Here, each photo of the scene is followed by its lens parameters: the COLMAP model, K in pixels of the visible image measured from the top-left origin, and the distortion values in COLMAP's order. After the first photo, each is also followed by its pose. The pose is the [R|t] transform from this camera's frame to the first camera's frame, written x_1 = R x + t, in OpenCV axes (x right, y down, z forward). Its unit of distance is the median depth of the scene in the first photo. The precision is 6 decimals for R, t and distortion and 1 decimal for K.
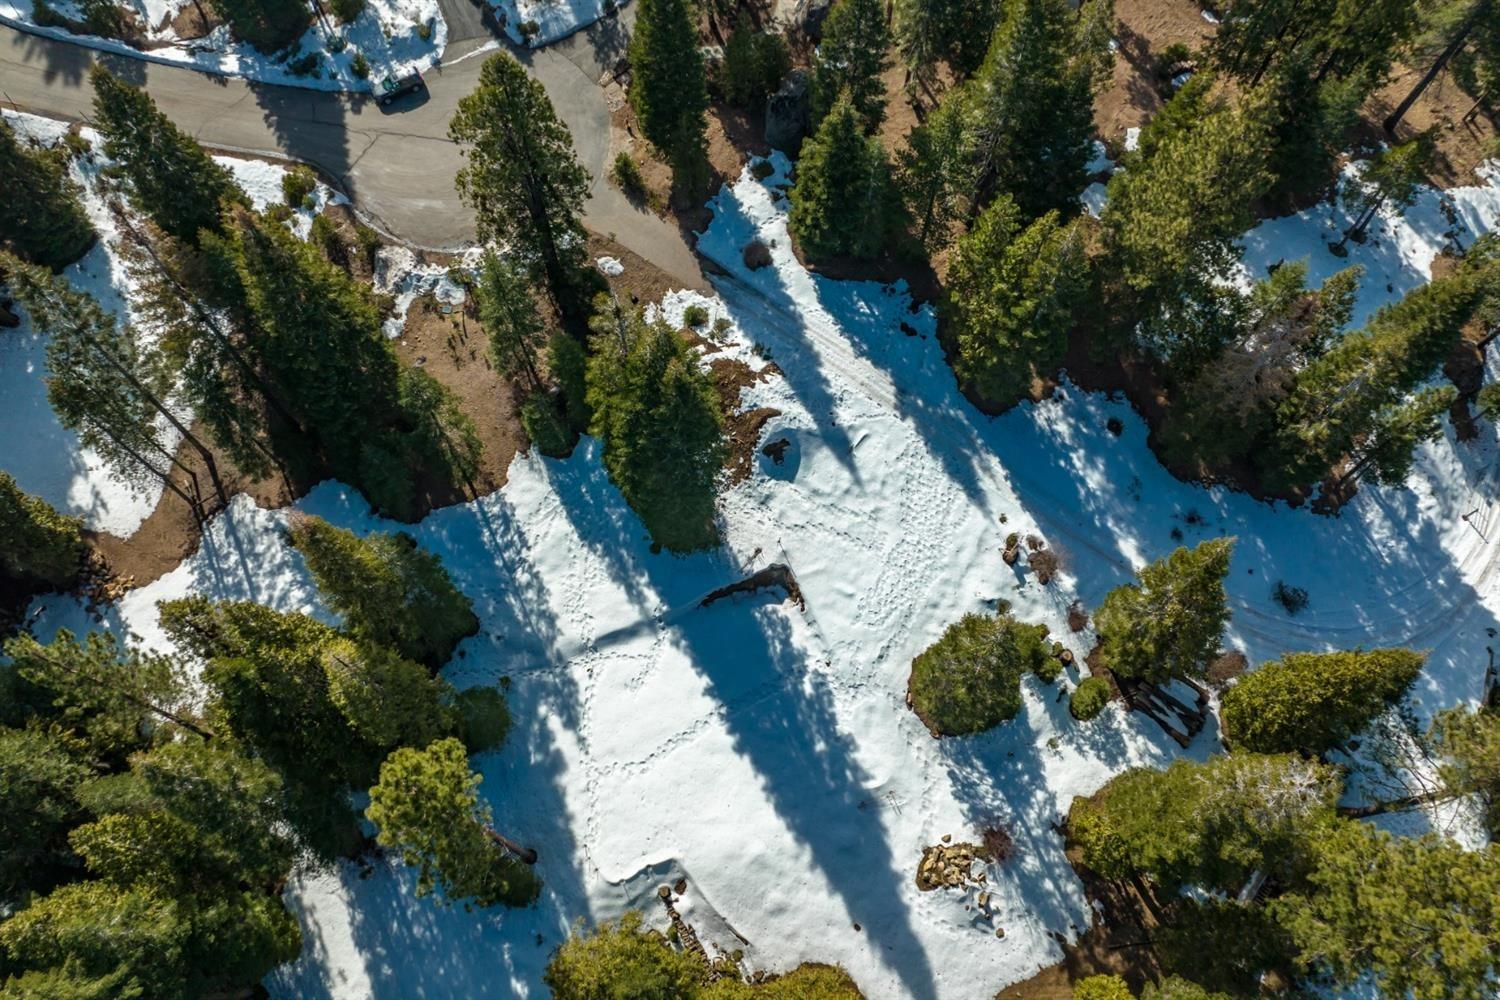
lens RADIAL K [[1062.8, 0, 756.8], [0, 1062.8, 505.0], [0, 0, 1]] dist [-0.007927, 0.014318]
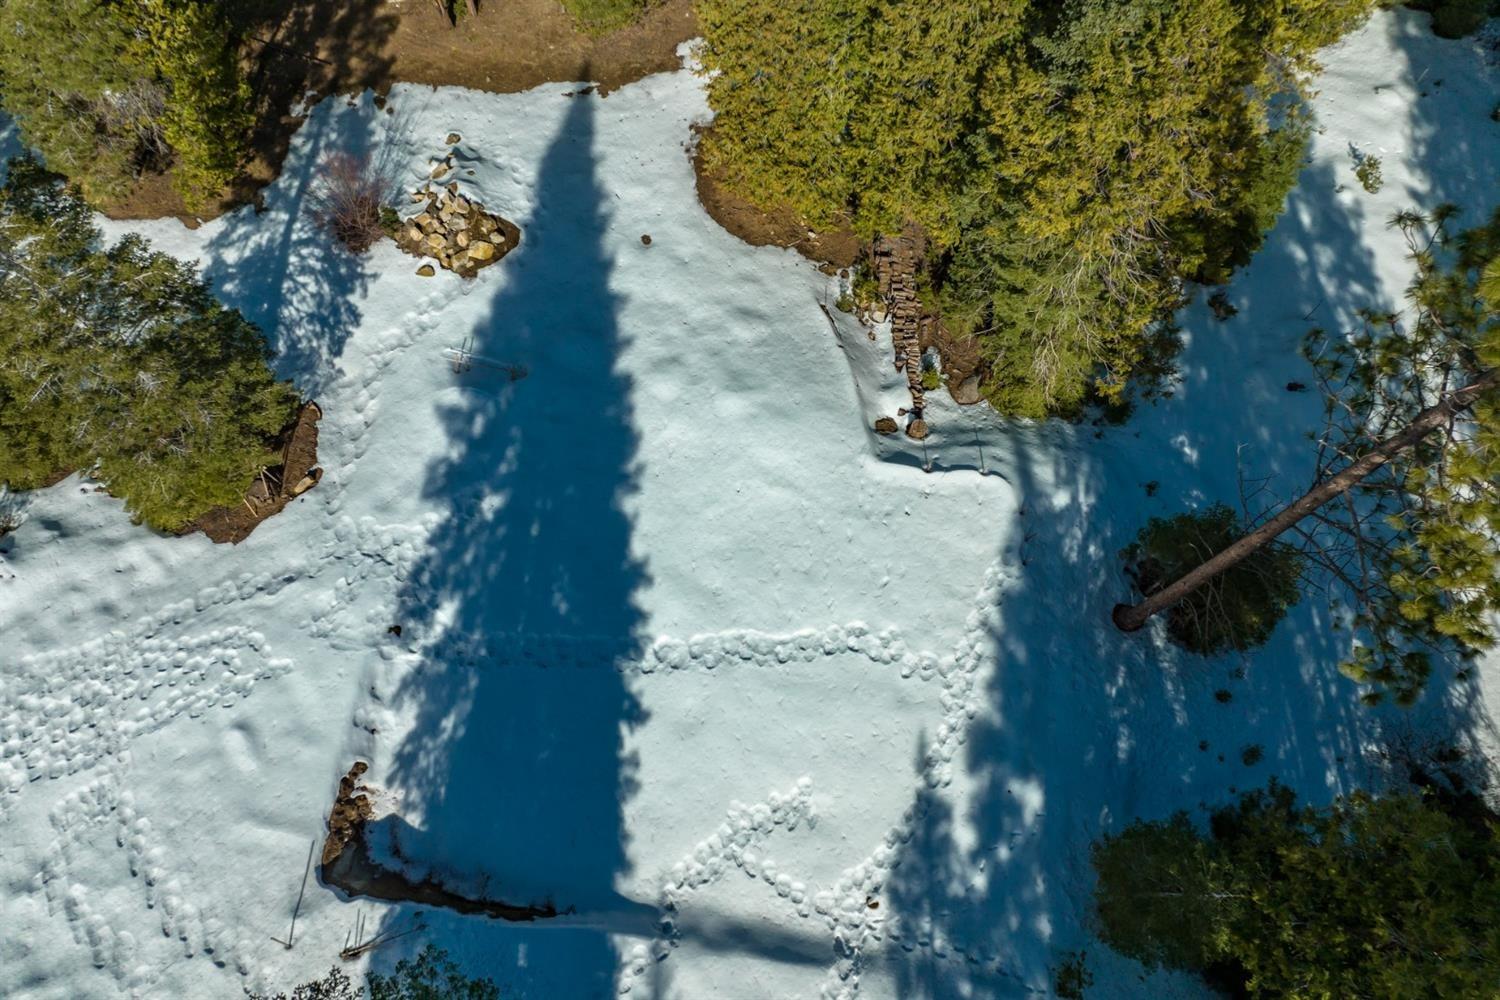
lens RADIAL K [[1062.8, 0, 741.6], [0, 1062.8, 513.0], [0, 0, 1]] dist [-0.007927, 0.014318]
pose [[-0.864738, -0.475461, 0.161757, -0.106547], [0.450098, -0.590804, 0.669598, -0.054183], [-0.222801, 0.651833, 0.724895, 0.598660]]
